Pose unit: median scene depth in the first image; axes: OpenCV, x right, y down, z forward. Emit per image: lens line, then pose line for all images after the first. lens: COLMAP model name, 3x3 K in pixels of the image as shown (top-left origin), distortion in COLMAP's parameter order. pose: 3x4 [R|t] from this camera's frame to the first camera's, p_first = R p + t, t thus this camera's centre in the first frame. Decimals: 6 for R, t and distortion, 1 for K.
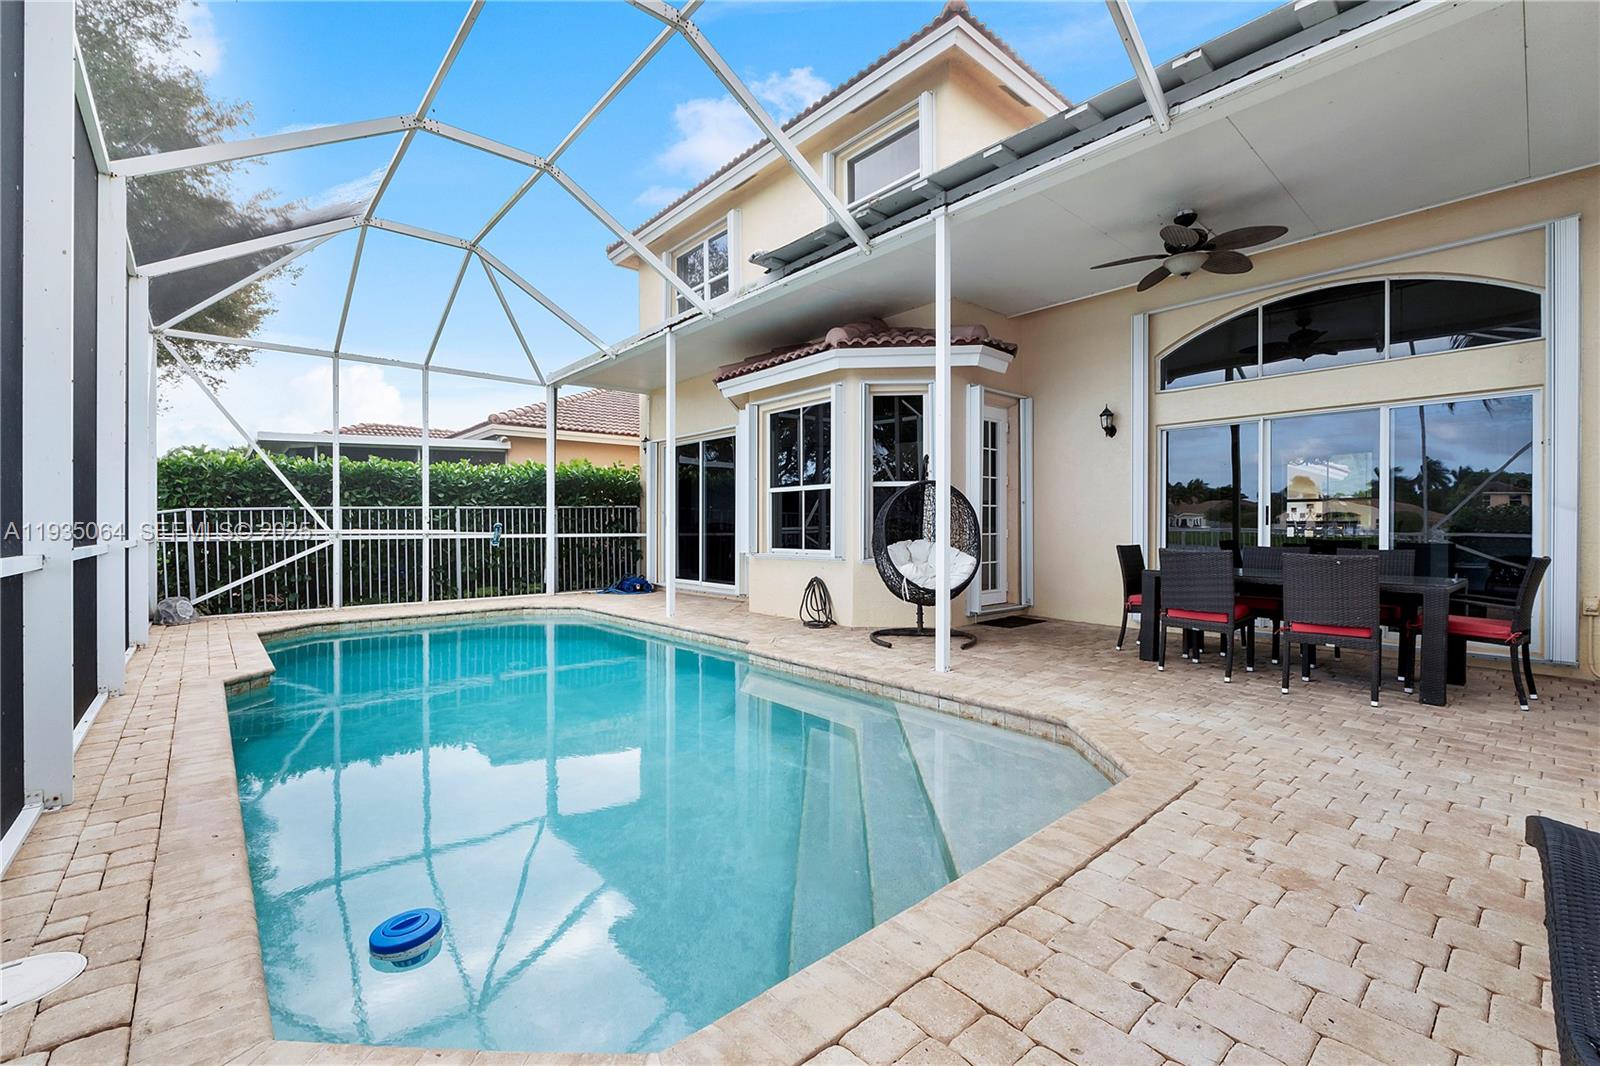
lens RADIAL K [[671.9, 0, 796.7], [0, 671.9, 528.9], [0, 0, 1]] dist [-0.006656, -0.000558]
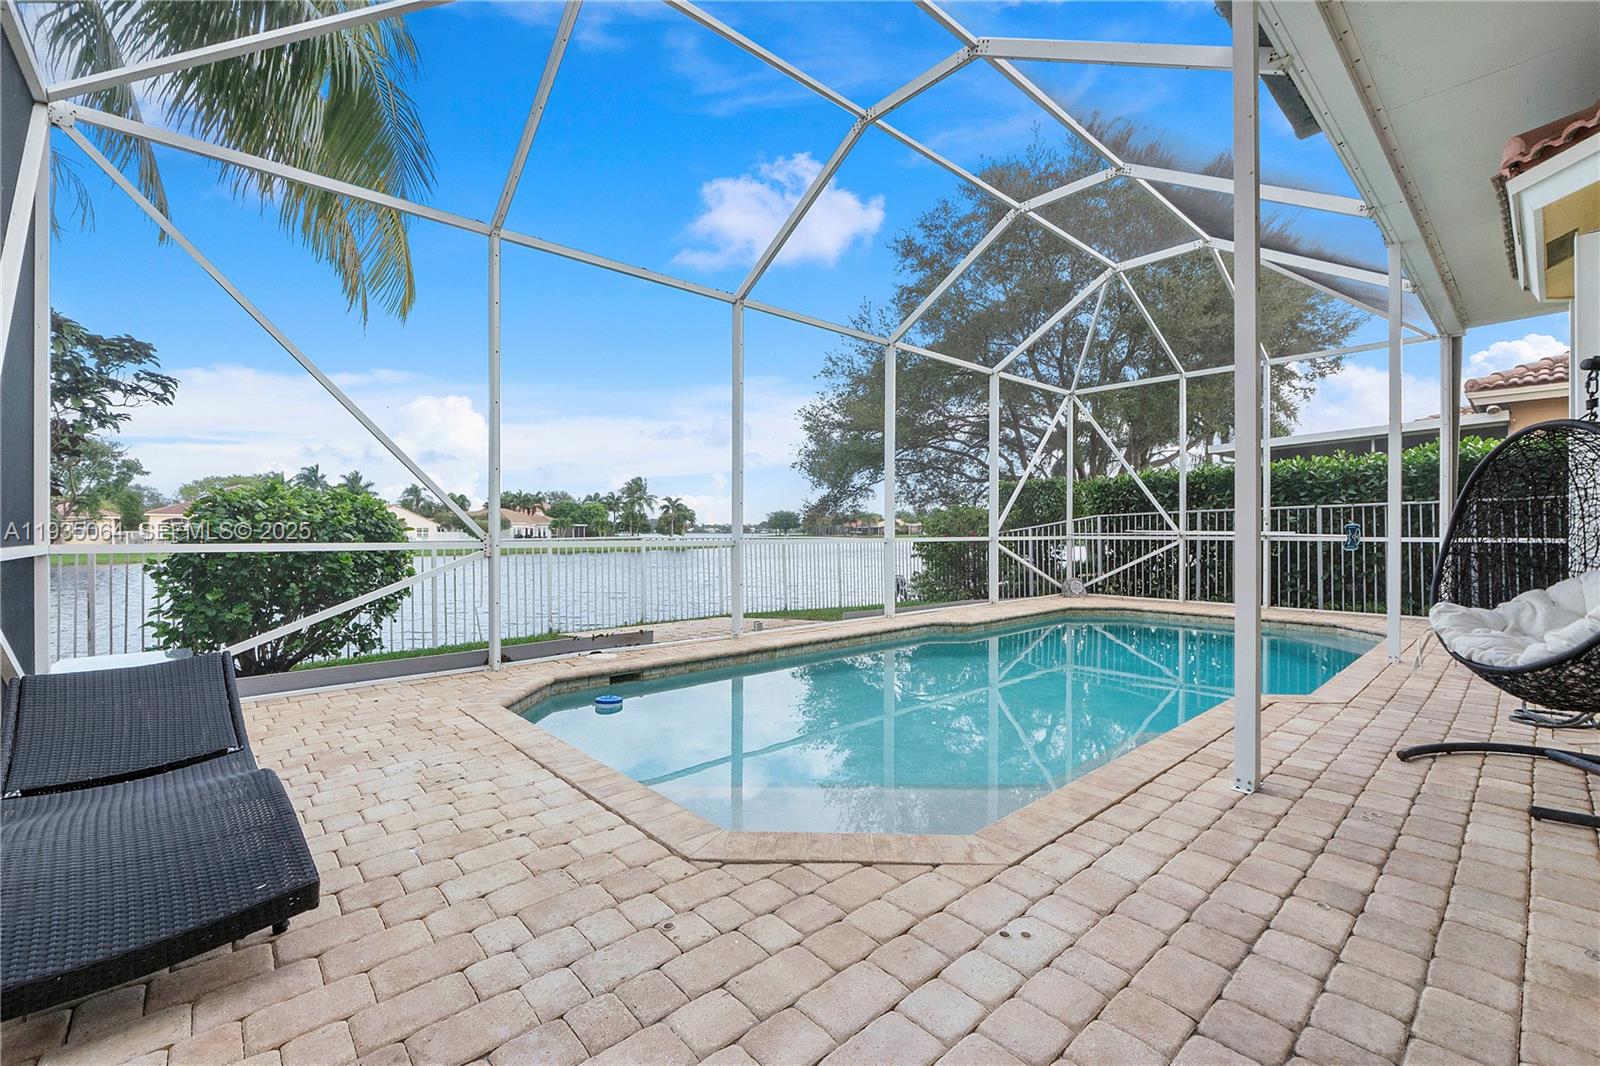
lens RADIAL K [[671.9, 0, 810.2], [0, 671.9, 535.8], [0, 0, 1]] dist [-0.006656, -0.000558]
pose [[0.014085, 0.010028, -0.999851, 0.427493], [0.000334, 0.999950, 0.010034, -0.002442], [0.999901, -0.000475, 0.014080, 0.353692]]
